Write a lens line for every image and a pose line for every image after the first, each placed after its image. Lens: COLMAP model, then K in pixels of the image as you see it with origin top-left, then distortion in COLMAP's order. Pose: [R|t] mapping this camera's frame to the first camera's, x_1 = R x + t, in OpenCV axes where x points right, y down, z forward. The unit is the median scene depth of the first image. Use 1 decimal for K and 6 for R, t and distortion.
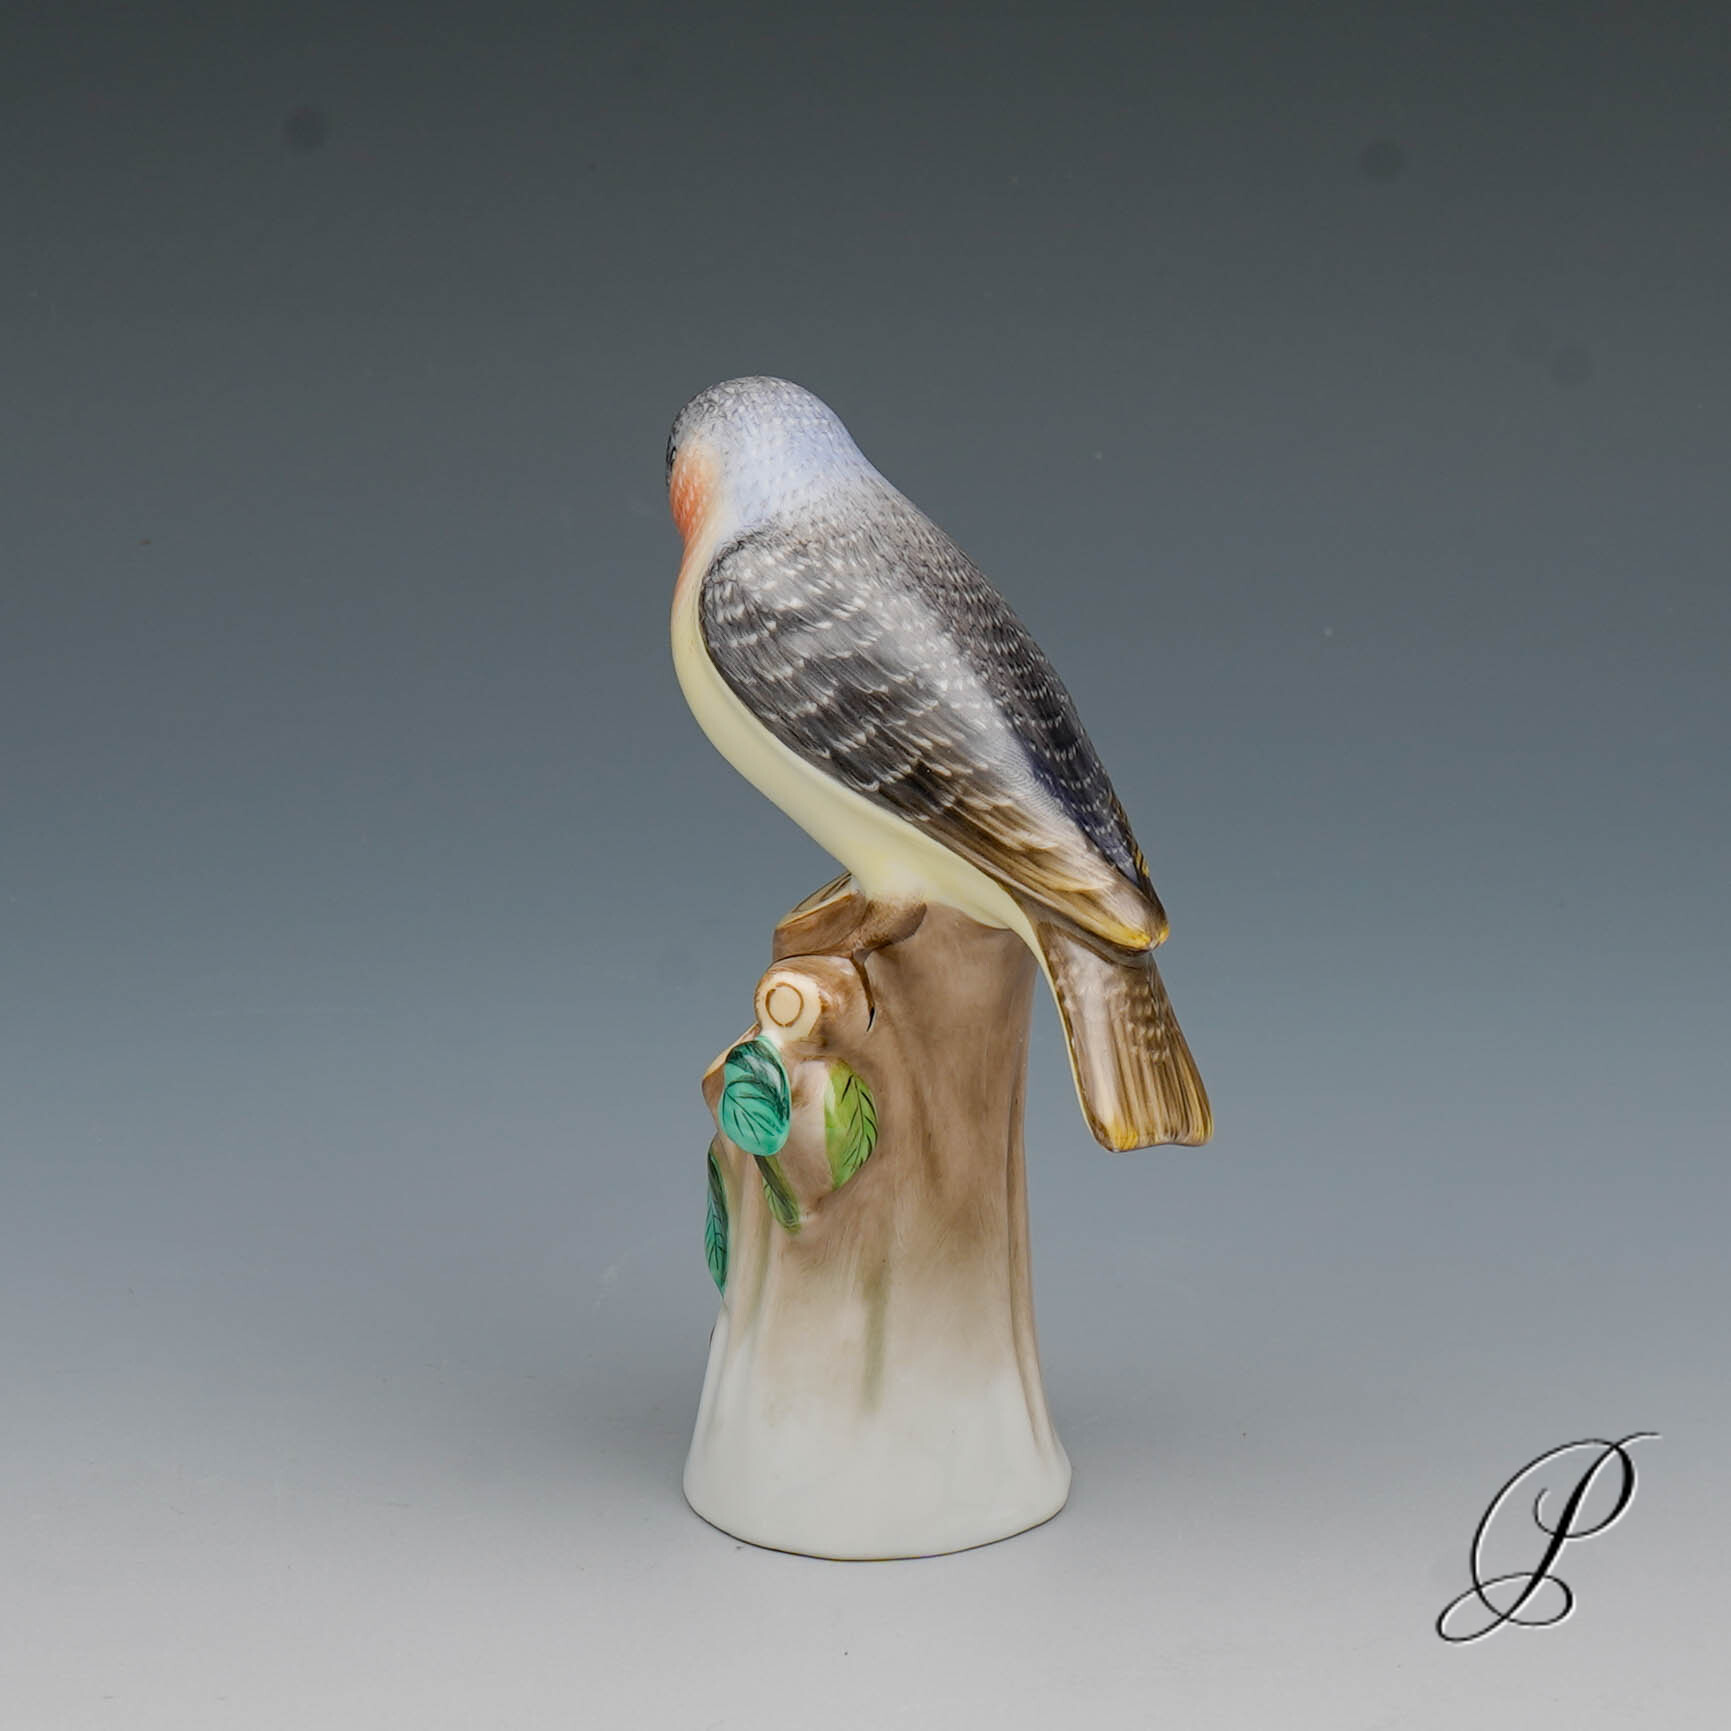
lens RADIAL K [[6055.6, 0, 866.7], [0, 6055.6, 863.6], [0, 0, 1]] dist [0.074558, 0.000000]
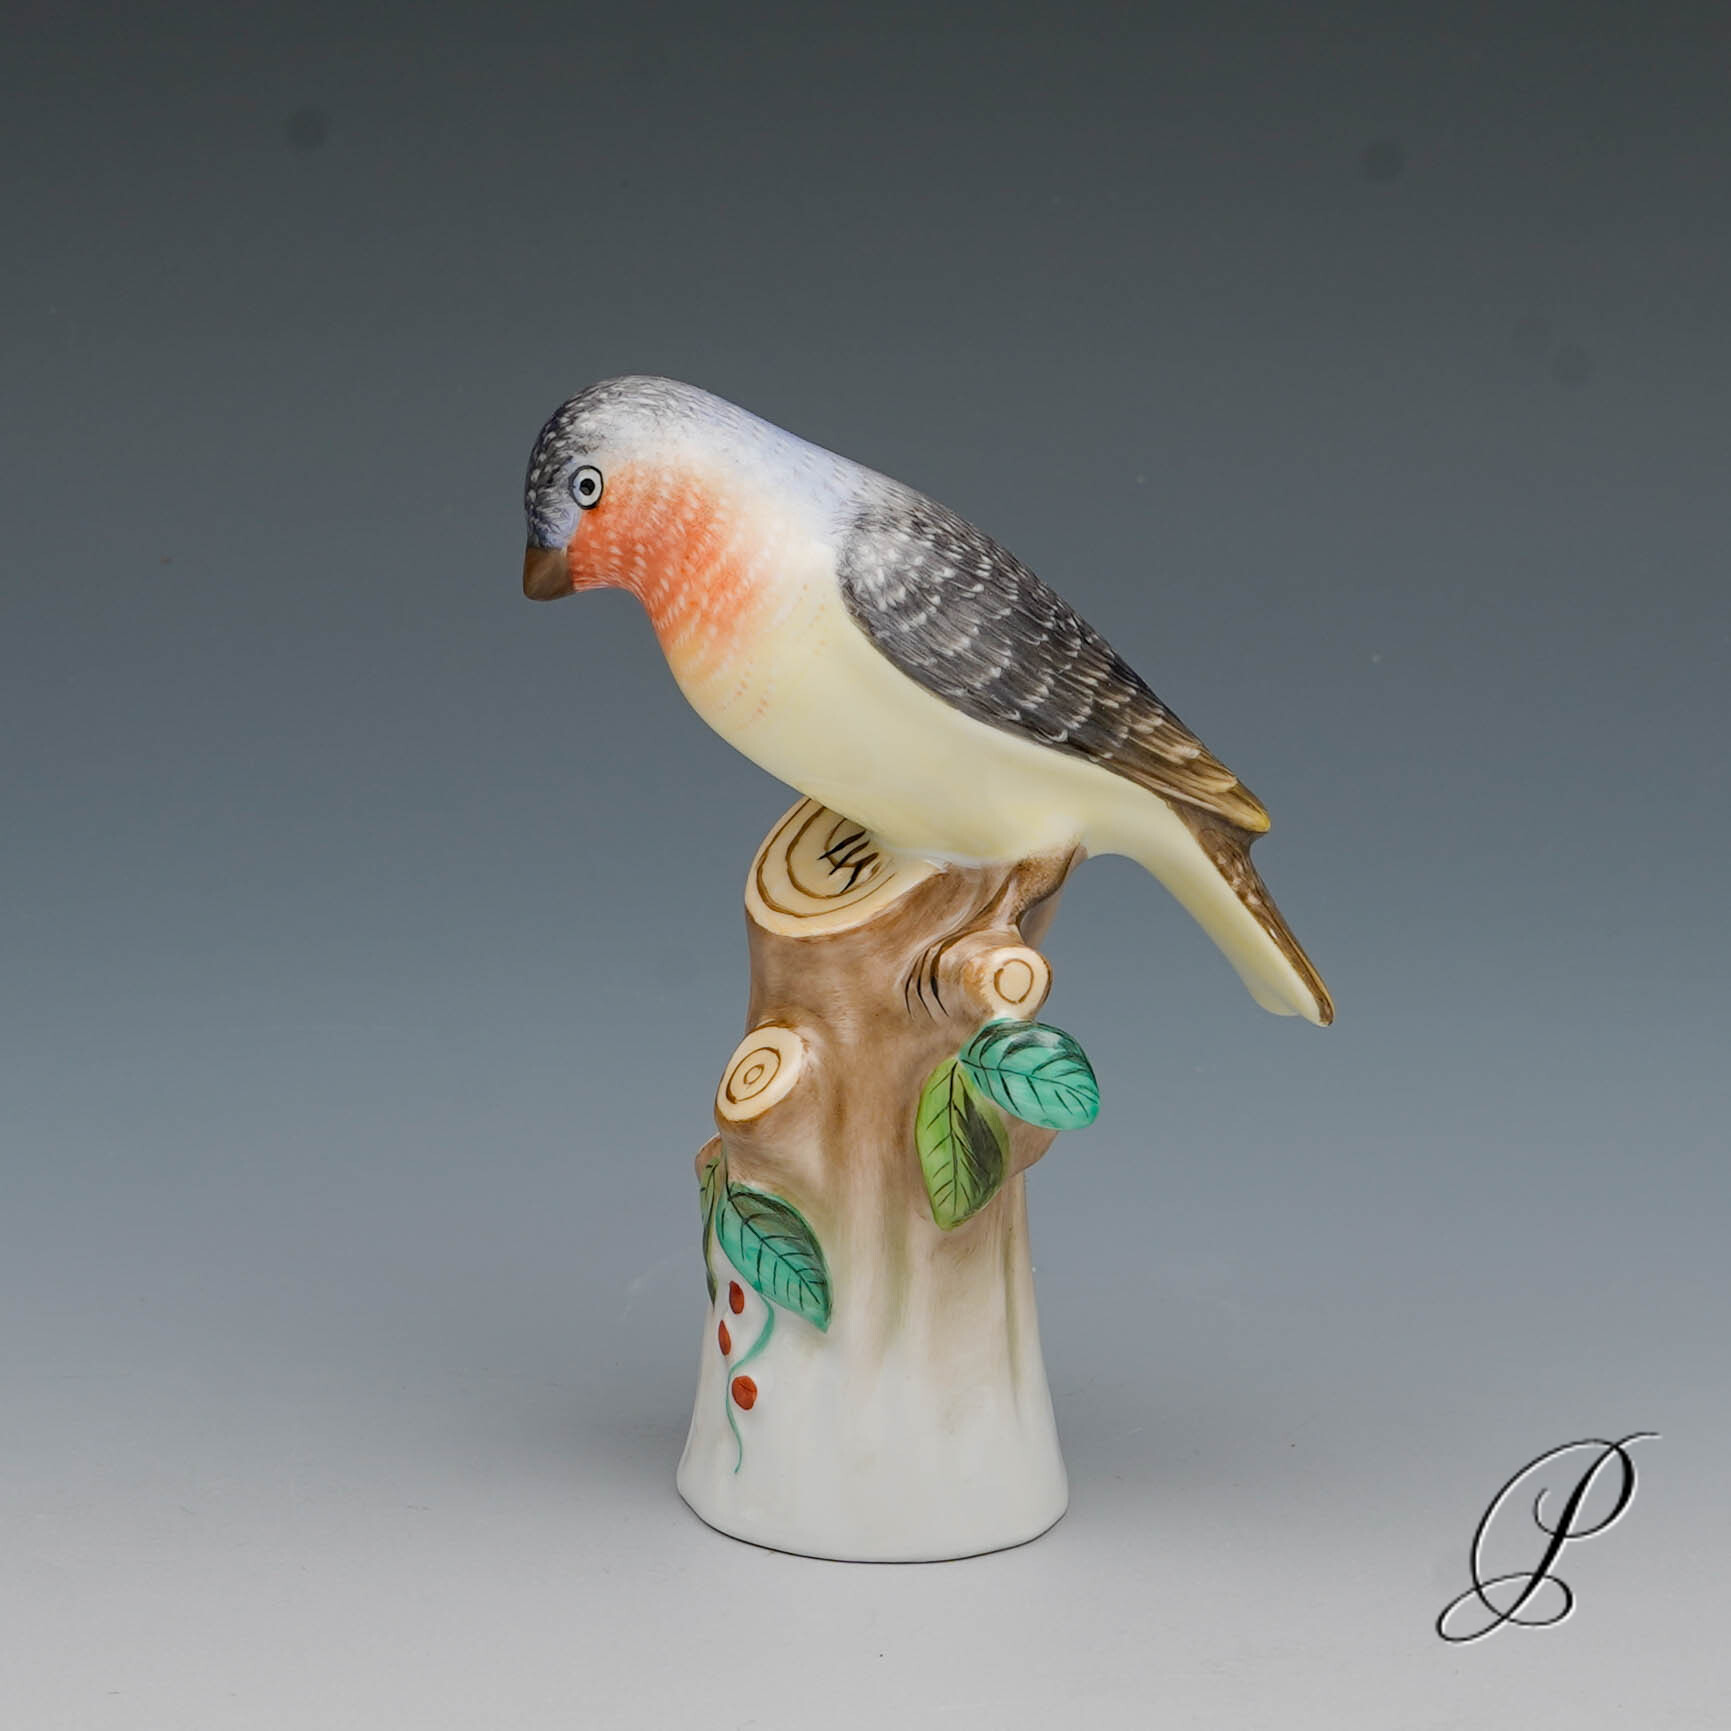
lens RADIAL K [[6055.6, 0, 865.8], [0, 6055.6, 865.9], [0, 0, 1]] dist [0.074558, 0.000000]
pose [[0.521394, -0.215810, 0.825575, -0.827952], [0.223763, 0.968213, 0.111778, -0.108943], [-0.823455, 0.126453, 0.553111, 0.485071]]
